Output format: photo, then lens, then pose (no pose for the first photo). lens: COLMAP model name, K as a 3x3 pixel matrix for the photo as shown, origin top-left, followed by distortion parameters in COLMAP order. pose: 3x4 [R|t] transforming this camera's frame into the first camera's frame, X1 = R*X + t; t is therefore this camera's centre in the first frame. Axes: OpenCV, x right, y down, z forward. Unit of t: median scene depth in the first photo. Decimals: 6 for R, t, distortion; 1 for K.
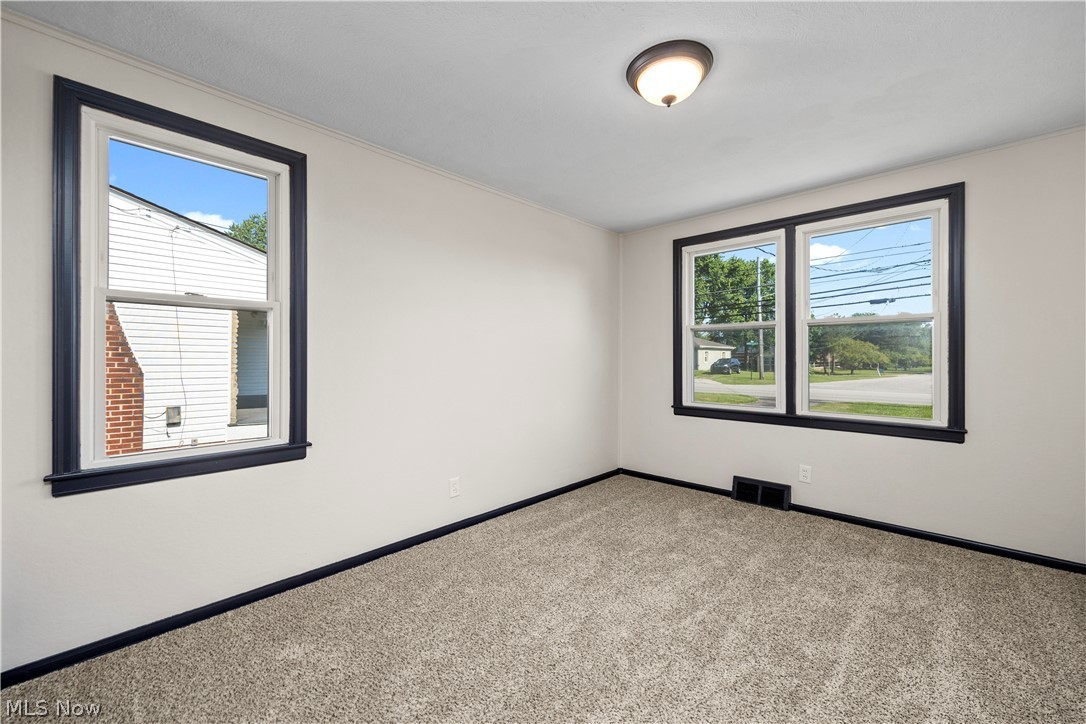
lens RADIAL K [[424.5, 0, 544.9], [0, 424.5, 357.9], [0, 0, 1]] dist [-0.001077, -0.000267]
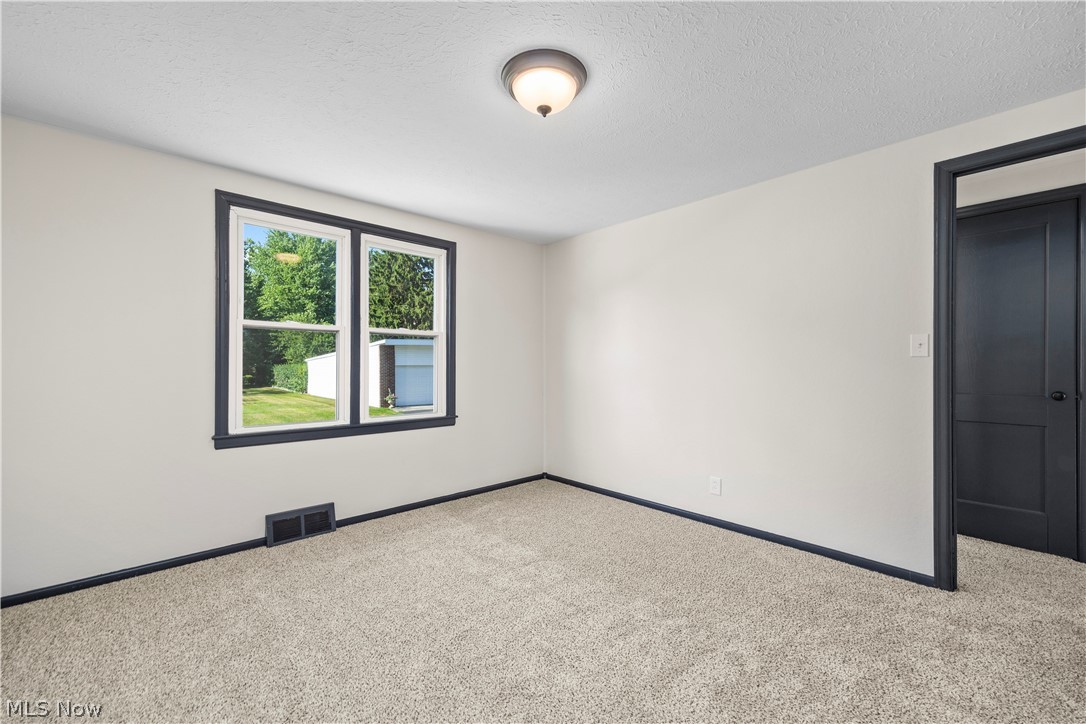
lens RADIAL K [[424.5, 0, 549.0], [0, 424.5, 362.4], [0, 0, 1]] dist [-0.001077, -0.000267]
pose [[0.062462, 0.016711, 0.997907, -0.364407], [0.000879, 0.999859, -0.016798, 0.009368], [-0.998047, 0.001926, 0.062438, 0.503237]]
